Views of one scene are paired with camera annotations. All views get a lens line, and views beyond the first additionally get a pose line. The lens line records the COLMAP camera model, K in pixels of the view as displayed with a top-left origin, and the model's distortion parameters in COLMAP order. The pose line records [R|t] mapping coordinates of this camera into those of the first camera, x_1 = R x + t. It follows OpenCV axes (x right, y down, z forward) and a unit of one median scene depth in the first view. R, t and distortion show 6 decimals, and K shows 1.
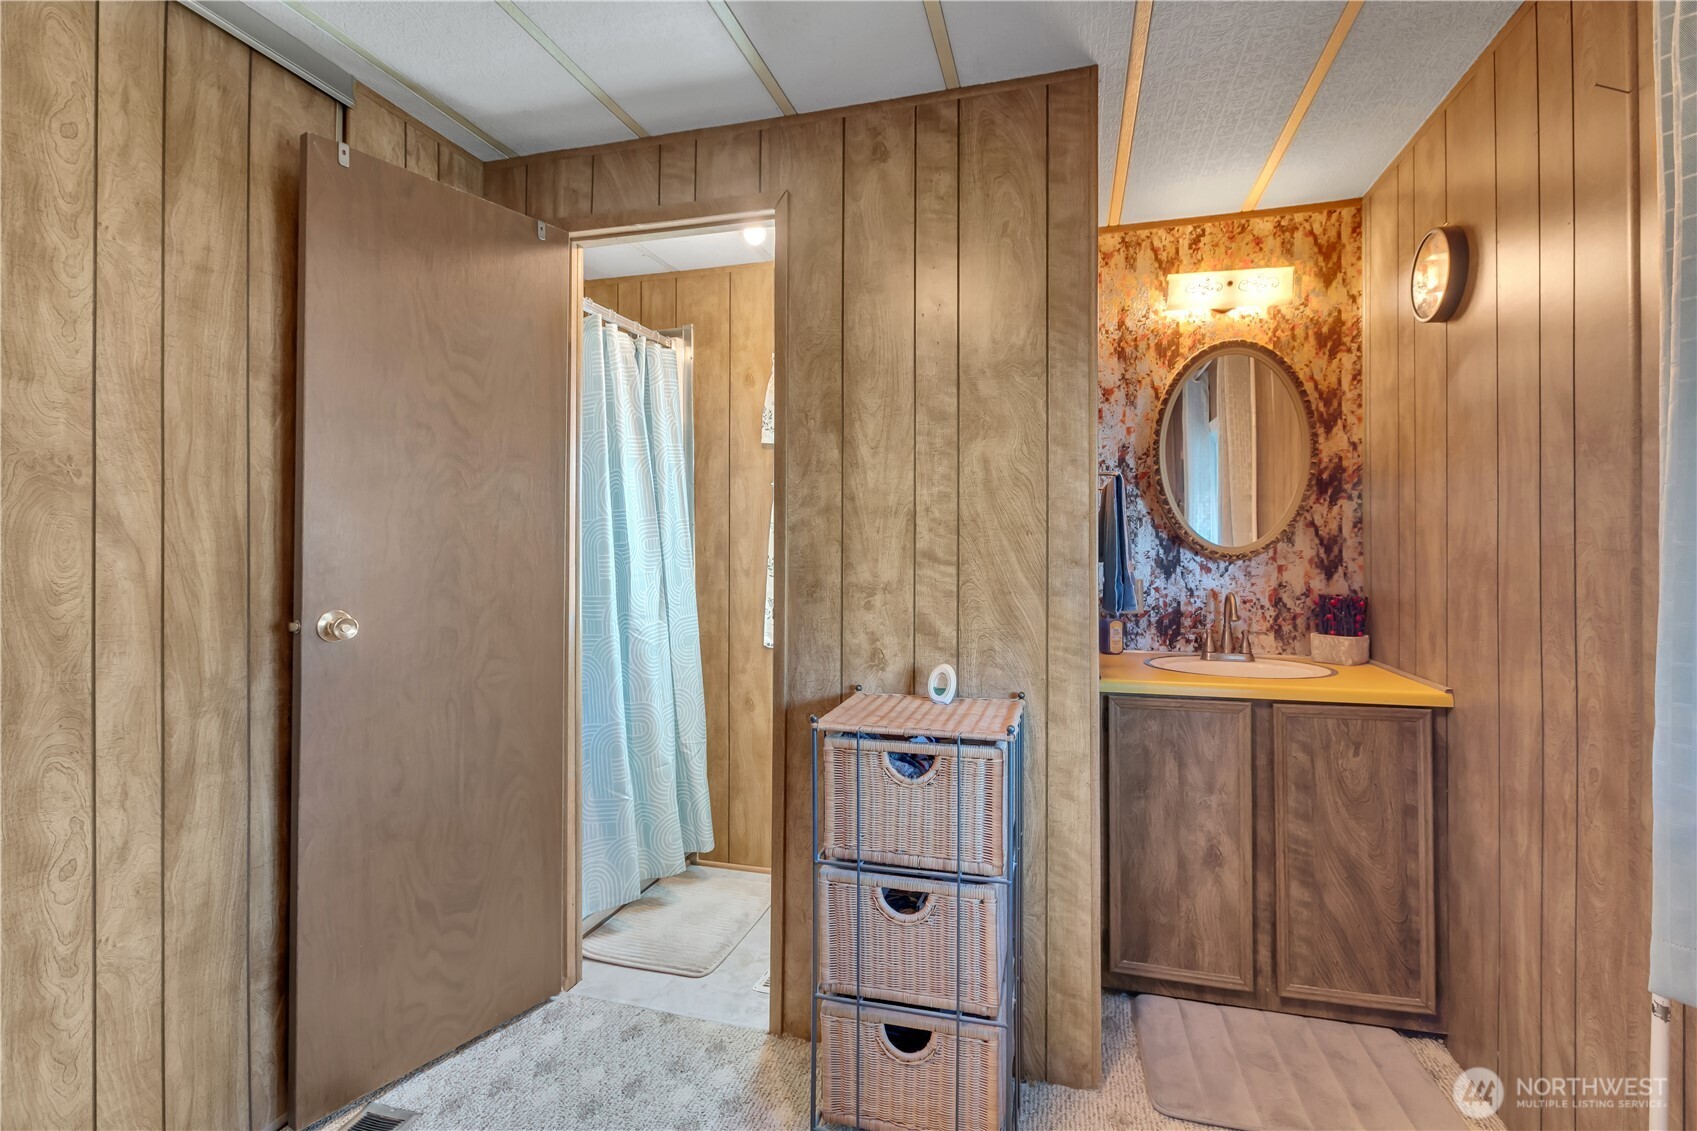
lens RADIAL K [[775.8, 0, 857.5], [0, 775.8, 544.5], [0, 0, 1]] dist [-0.003898, -0.000381]
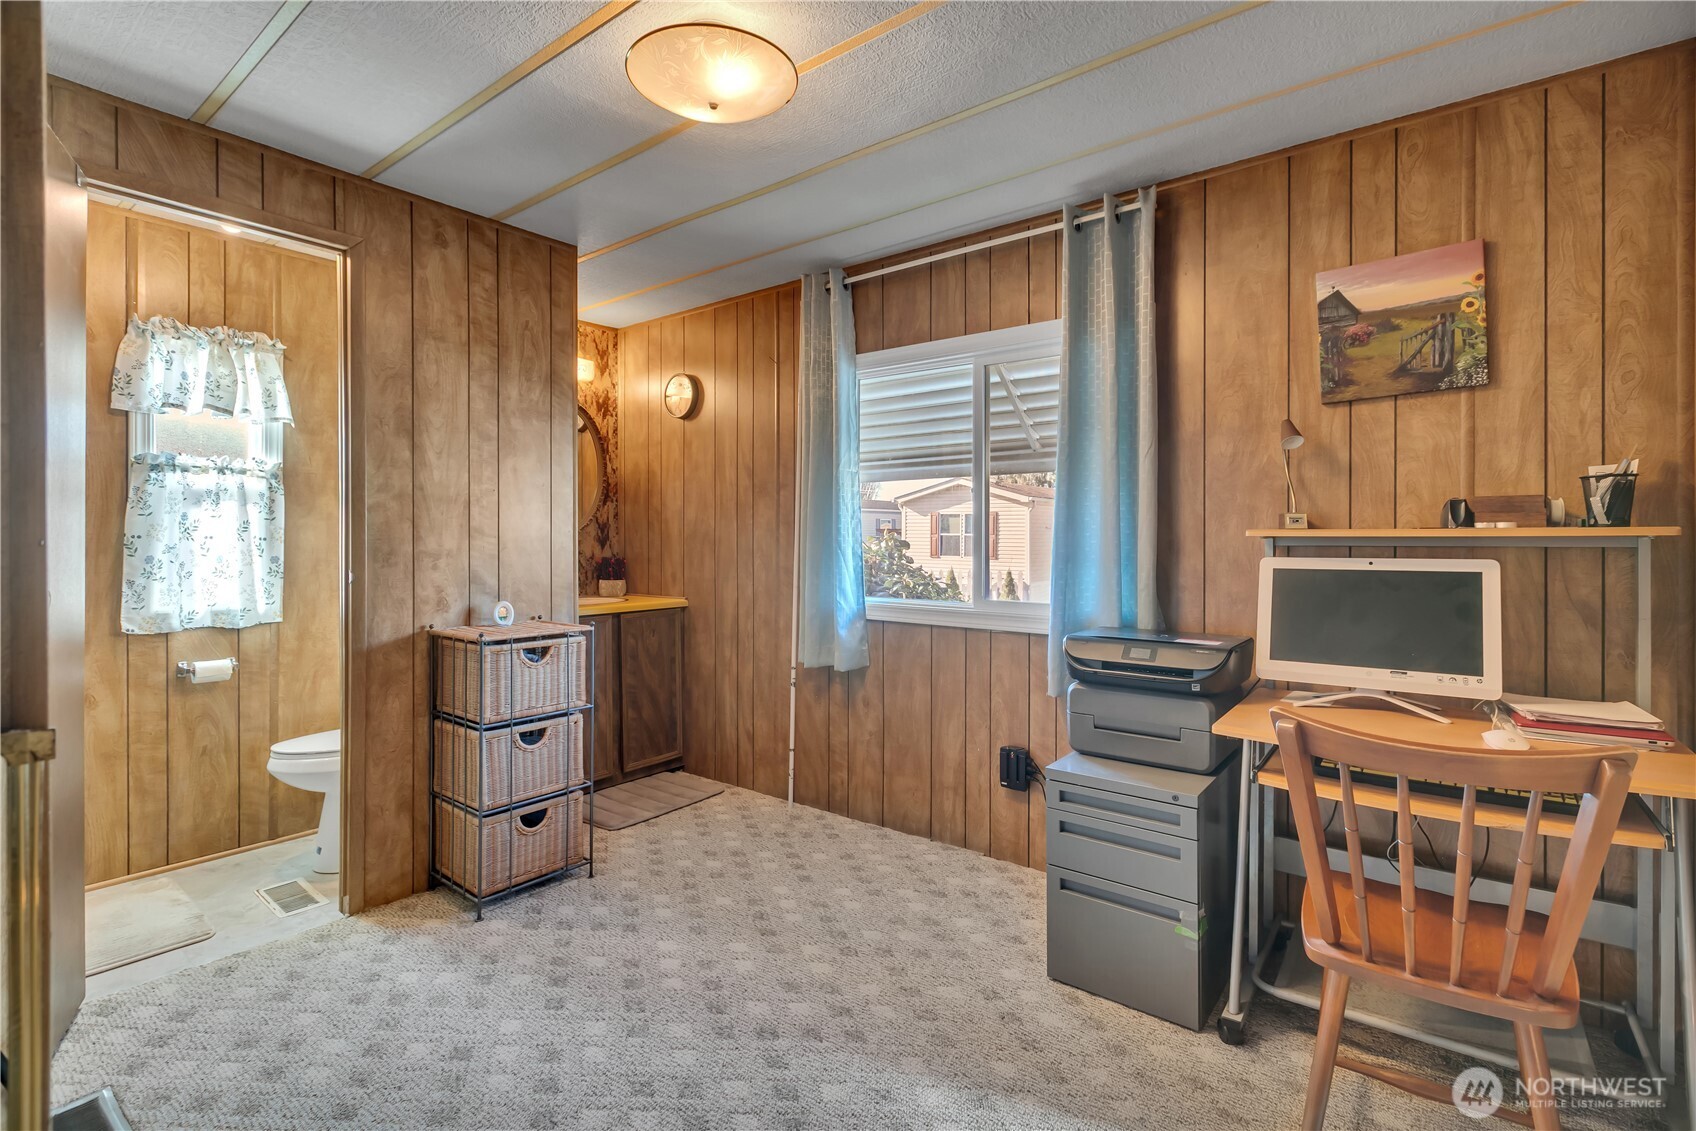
lens RADIAL K [[764.3, 0, 860.9], [0, 764.3, 543.6], [0, 0, 1]] dist [0.001034, 0.000178]
pose [[0.390943, -0.006187, 0.920394, -0.938561], [-0.006353, 0.999935, 0.009420, 0.019341], [-0.920393, -0.009530, 0.390879, -0.231358]]
